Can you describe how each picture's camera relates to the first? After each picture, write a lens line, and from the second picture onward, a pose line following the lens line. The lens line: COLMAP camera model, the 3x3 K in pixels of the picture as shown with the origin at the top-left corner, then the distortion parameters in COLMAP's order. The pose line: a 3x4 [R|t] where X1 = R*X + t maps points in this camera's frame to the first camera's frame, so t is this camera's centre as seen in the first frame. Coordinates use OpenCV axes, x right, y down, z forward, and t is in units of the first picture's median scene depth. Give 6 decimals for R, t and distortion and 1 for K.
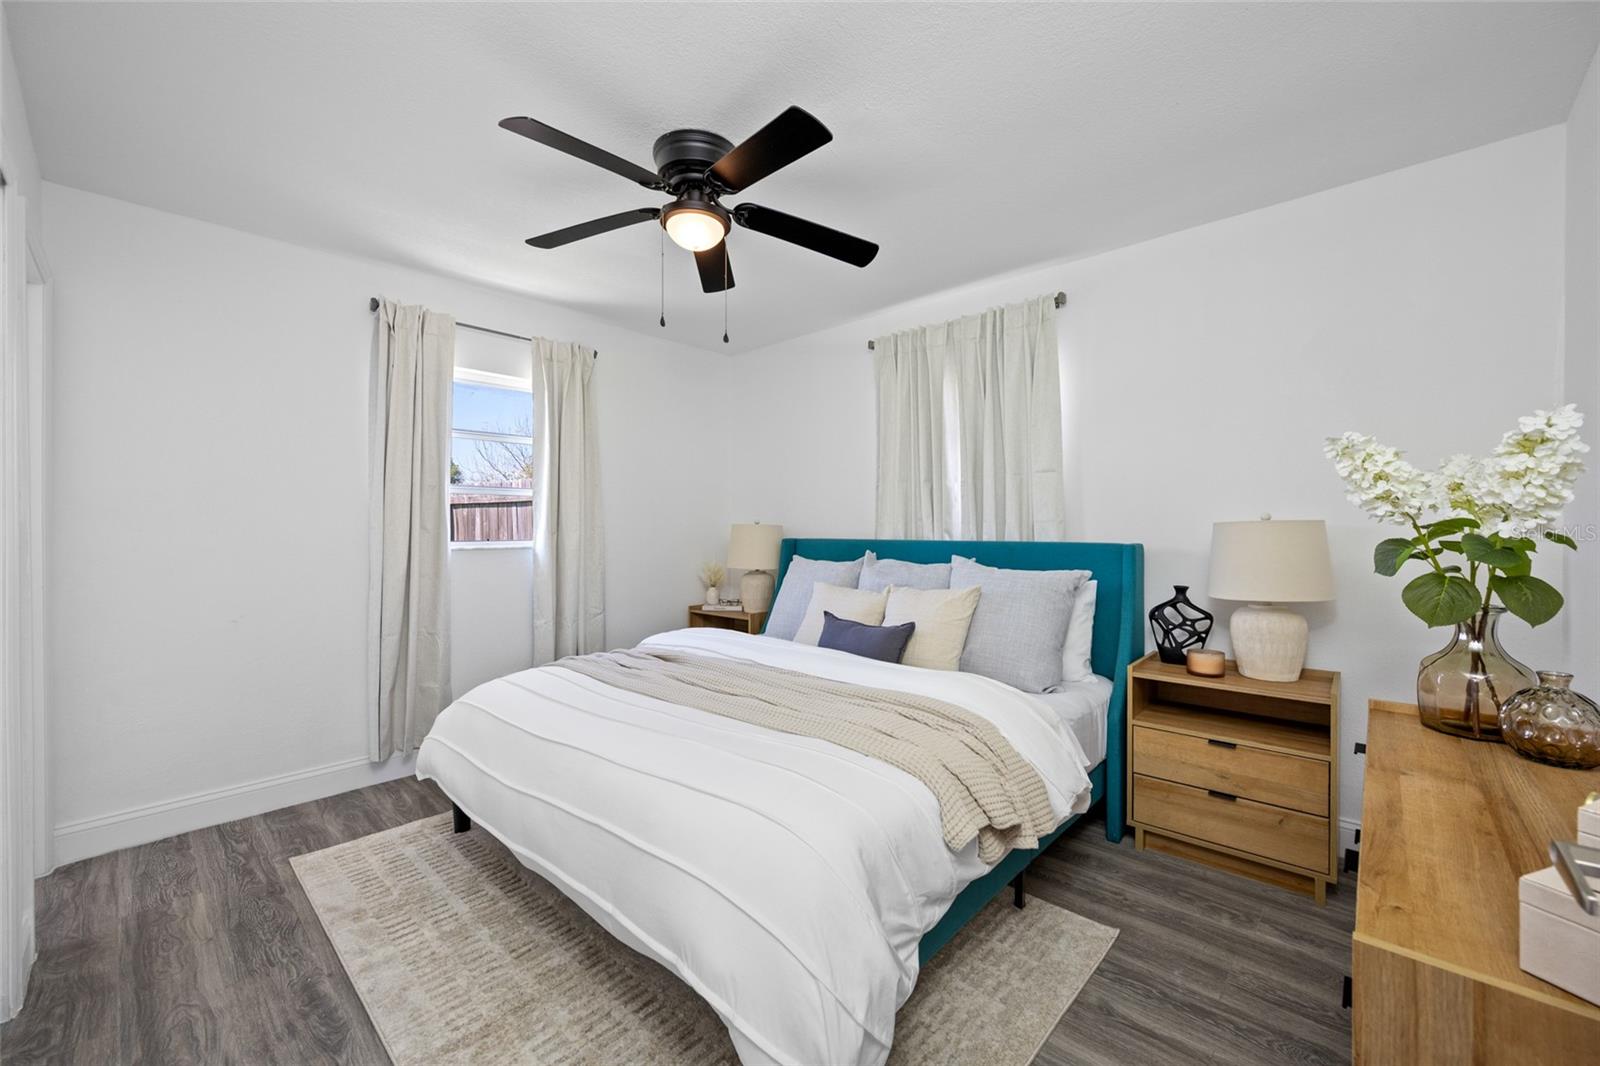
lens RADIAL K [[628.3, 0, 771.8], [0, 628.3, 529.6], [0, 0, 1]] dist [-0.000357, 0.000118]
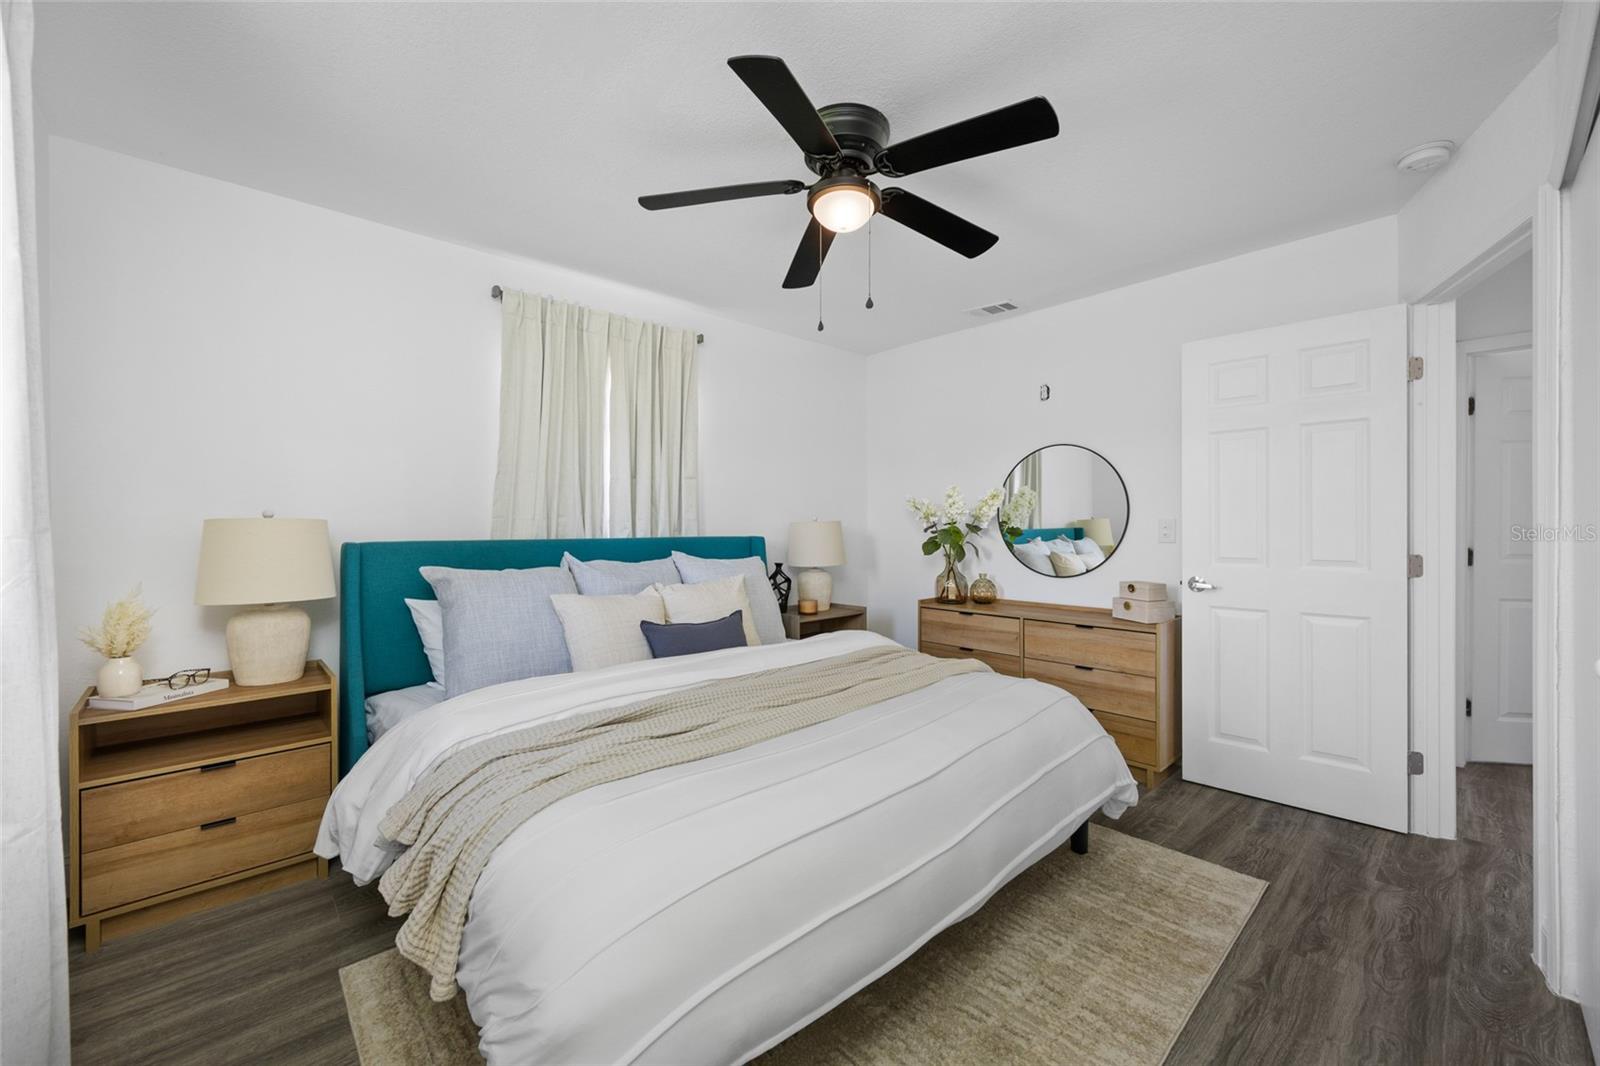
lens RADIAL K [[631.6, 0, 802.1], [0, 631.6, 535.2], [0, 0, 1]] dist [-0.001877, 0.000250]
pose [[0.060093, -0.015908, 0.998066, -0.781132], [0.001400, 0.999873, 0.015853, -0.003175], [-0.998192, 0.000444, 0.060107, 0.733250]]
